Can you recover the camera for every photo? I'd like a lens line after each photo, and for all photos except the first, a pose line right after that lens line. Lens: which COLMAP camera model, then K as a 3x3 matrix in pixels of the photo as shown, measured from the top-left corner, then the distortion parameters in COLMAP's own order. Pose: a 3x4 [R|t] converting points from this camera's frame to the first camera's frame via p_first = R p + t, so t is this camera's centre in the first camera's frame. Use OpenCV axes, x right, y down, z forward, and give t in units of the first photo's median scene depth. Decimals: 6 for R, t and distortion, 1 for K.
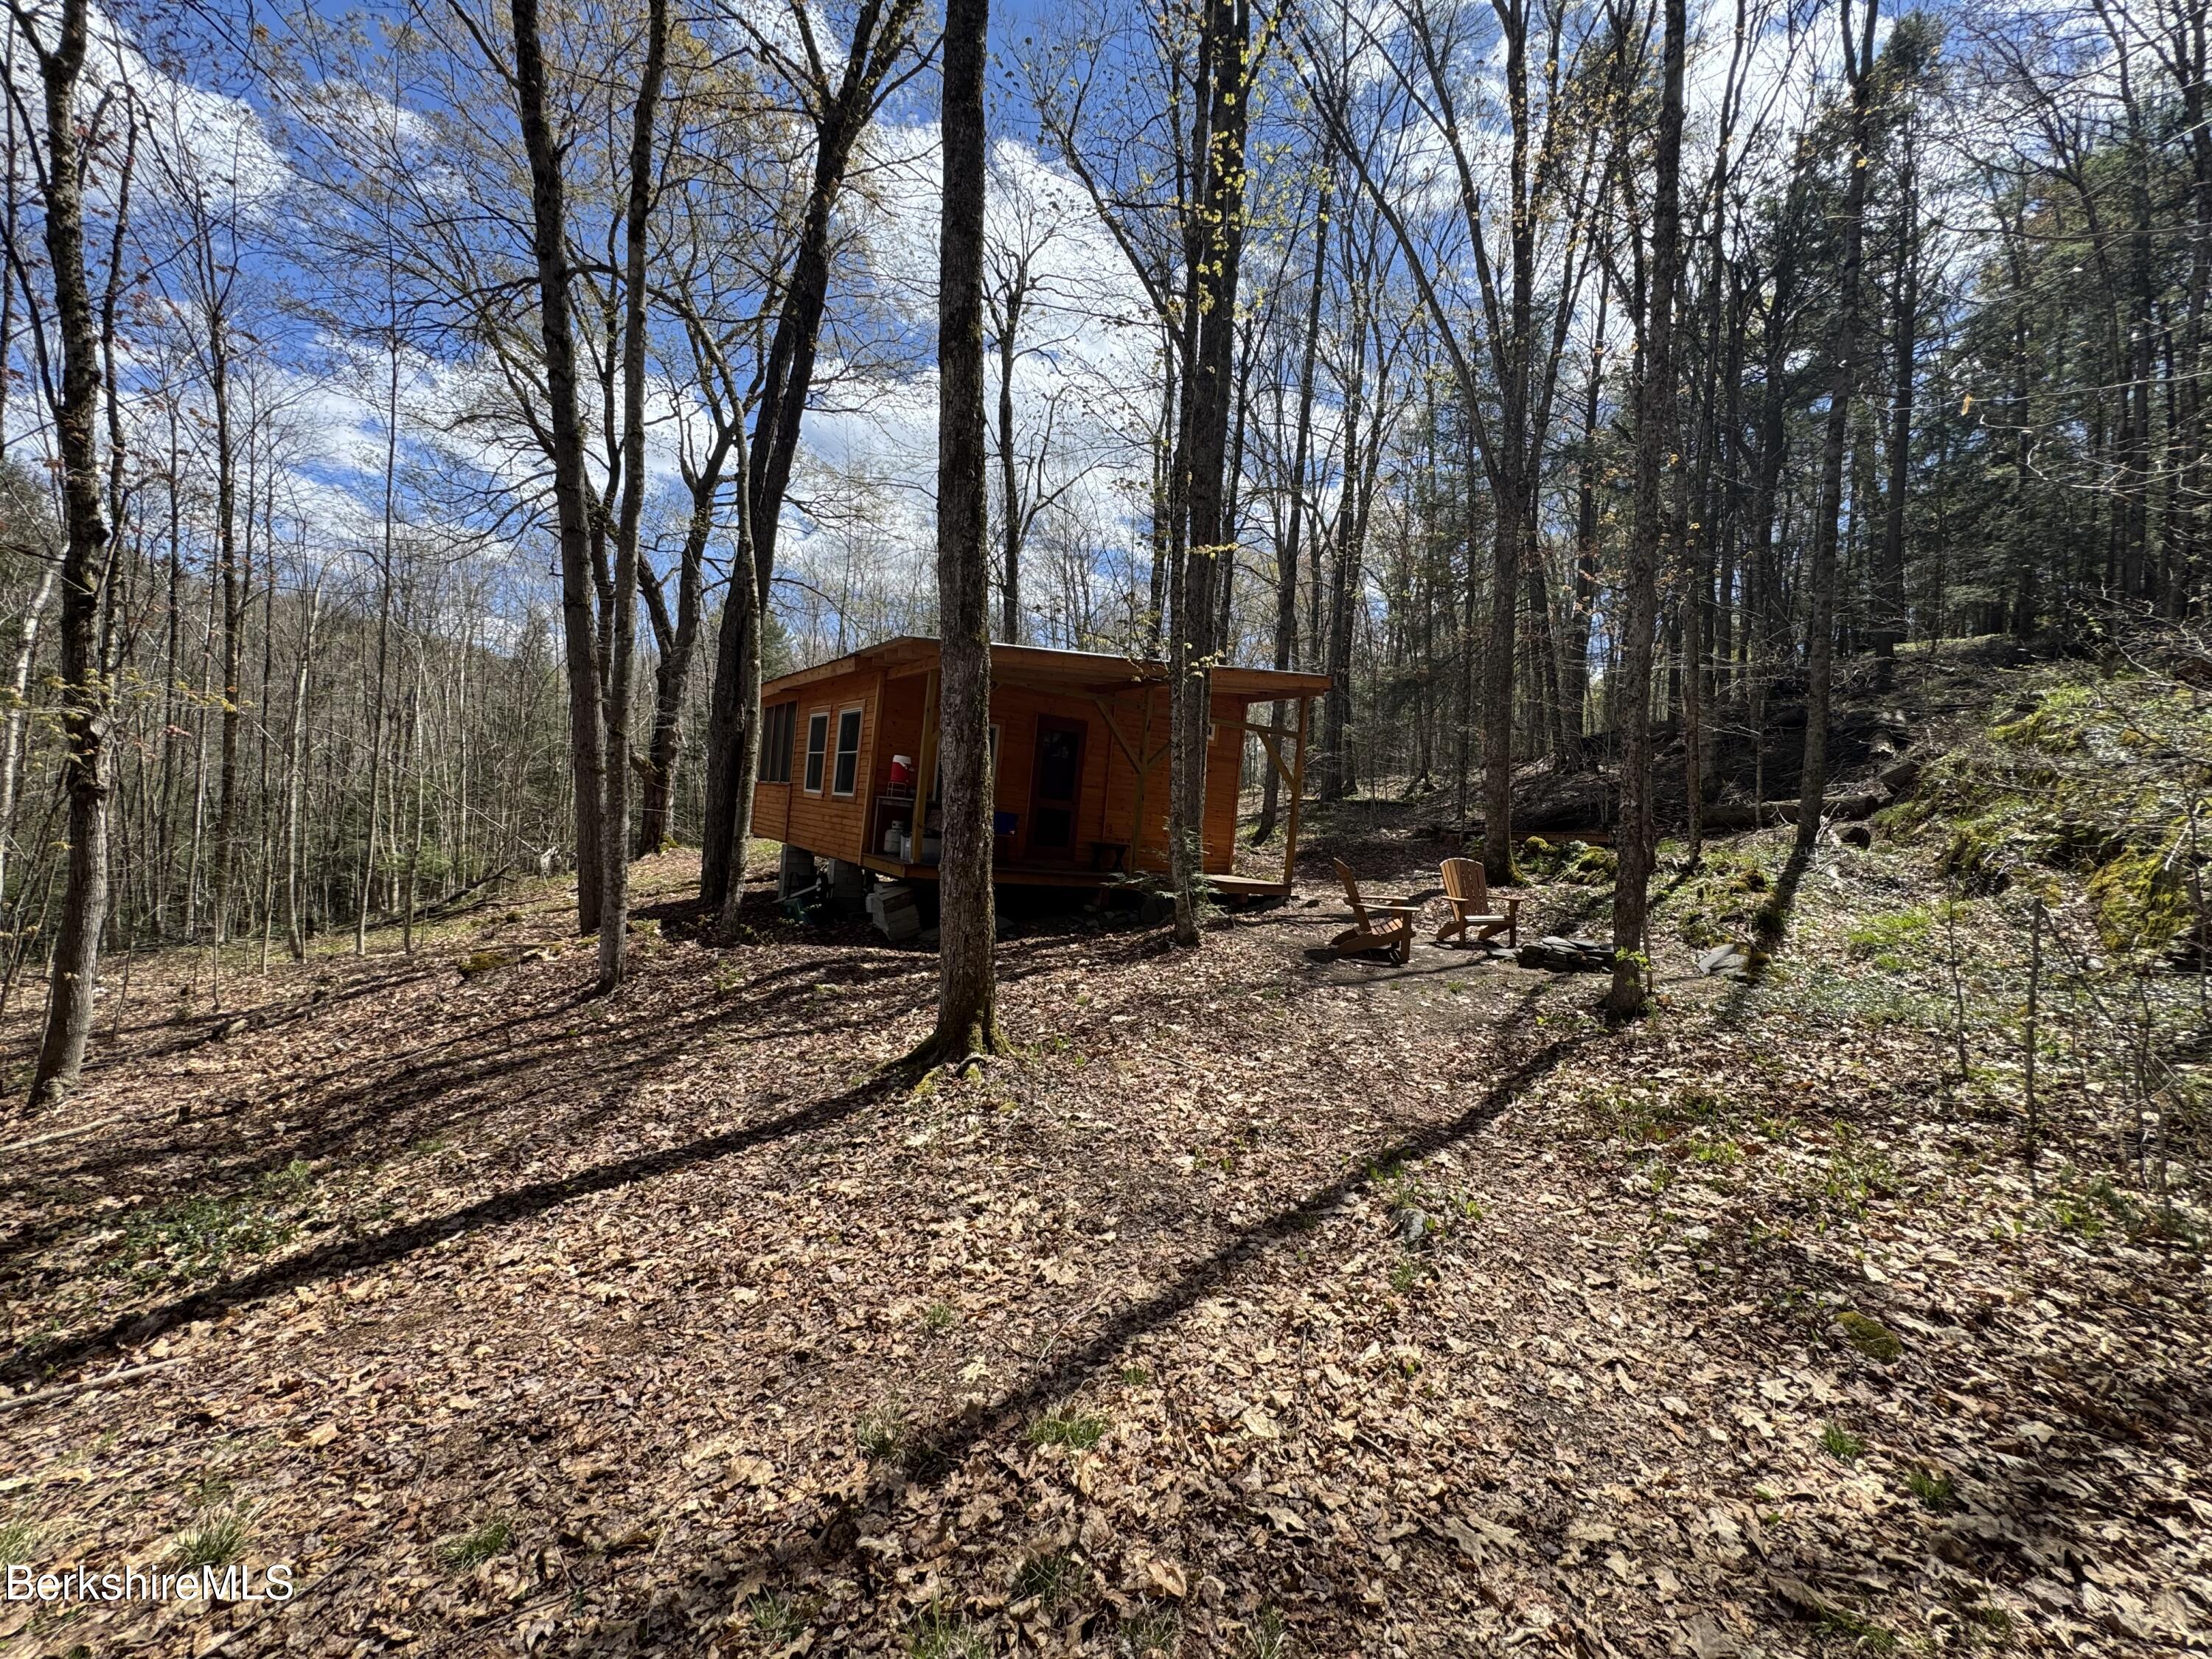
lens RADIAL K [[869.3, 0, 1106.0], [0, 869.3, 829.5], [0, 0, 1]] dist [-0.004920, 0.000781]
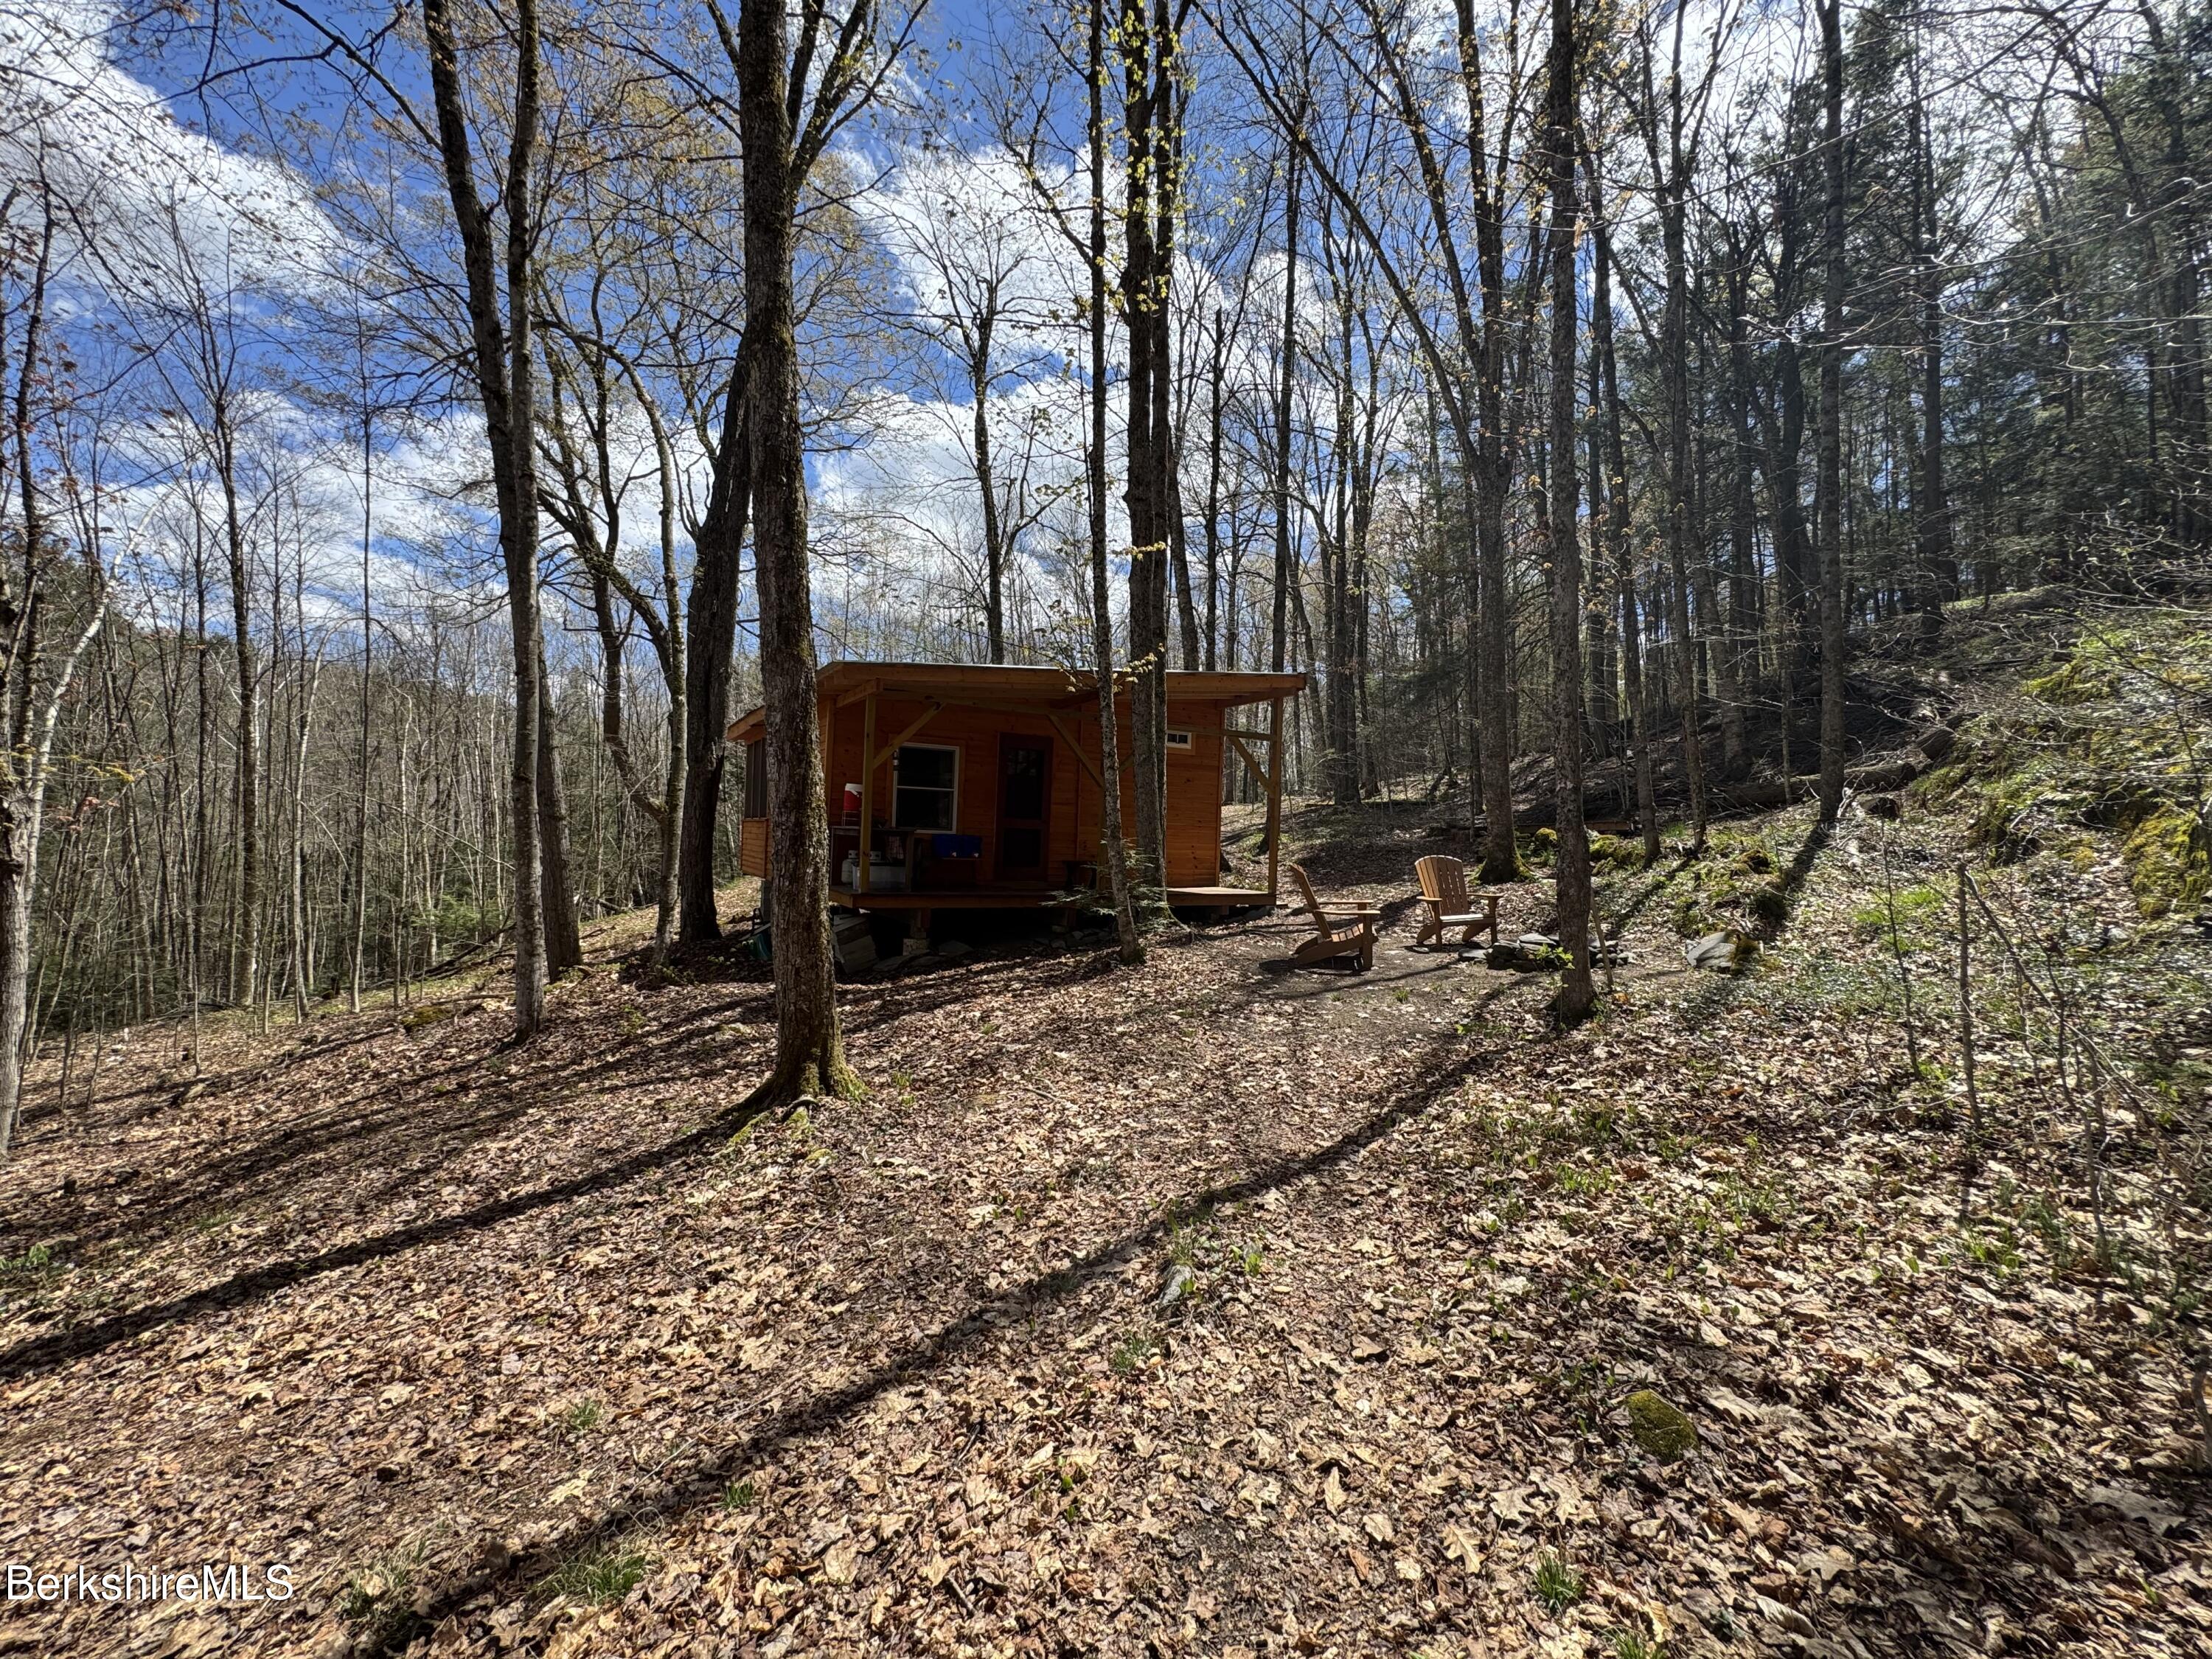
lens RADIAL K [[869.3, 0, 1106.0], [0, 869.3, 829.5], [0, 0, 1]] dist [-0.004920, 0.000781]
pose [[0.996921, -0.058727, -0.051949, 0.274811], [0.057589, 0.998072, -0.023142, 0.016130], [0.053208, 0.020079, 0.998382, 0.100073]]
